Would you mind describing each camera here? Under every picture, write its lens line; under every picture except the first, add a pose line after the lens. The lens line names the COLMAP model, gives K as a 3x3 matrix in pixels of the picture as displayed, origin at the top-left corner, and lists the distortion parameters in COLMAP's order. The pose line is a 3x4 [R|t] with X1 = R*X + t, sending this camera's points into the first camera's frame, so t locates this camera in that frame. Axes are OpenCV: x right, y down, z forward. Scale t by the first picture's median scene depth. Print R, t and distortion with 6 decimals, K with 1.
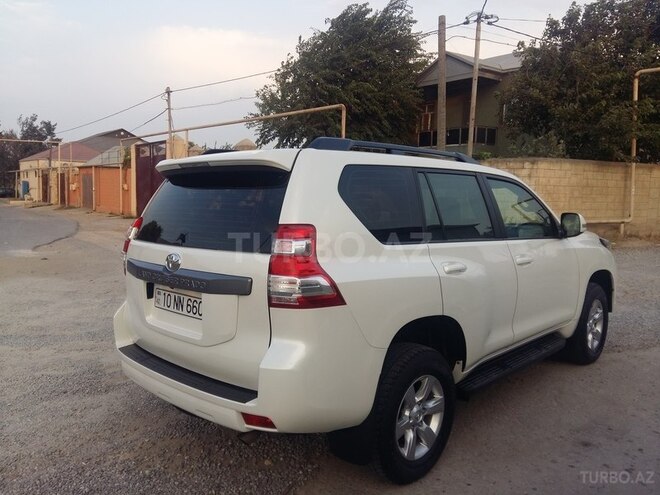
lens RADIAL K [[536.3, 0, 332.3], [0, 536.3, 250.7], [0, 0, 1]] dist [0.033785, -0.082386]
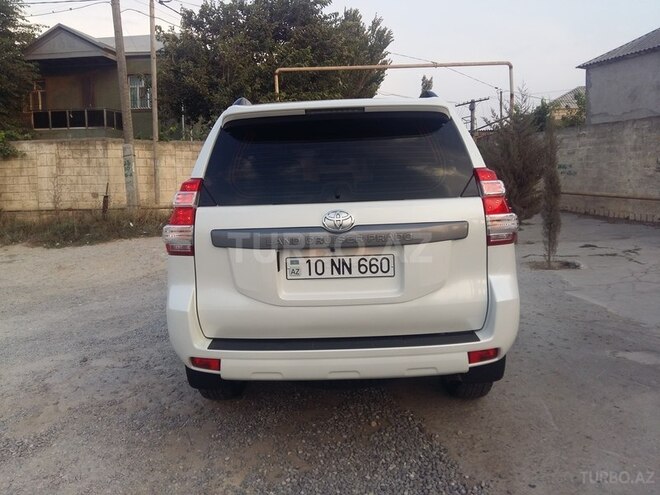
lens RADIAL K [[536.3, 0, 333.5], [0, 536.3, 246.1], [0, 0, 1]] dist [0.033785, -0.082386]
pose [[0.729593, -0.107466, 0.675385, -0.857234], [0.101292, 0.993665, 0.048688, 0.018578], [-0.676339, 0.032889, 0.735856, 0.343451]]
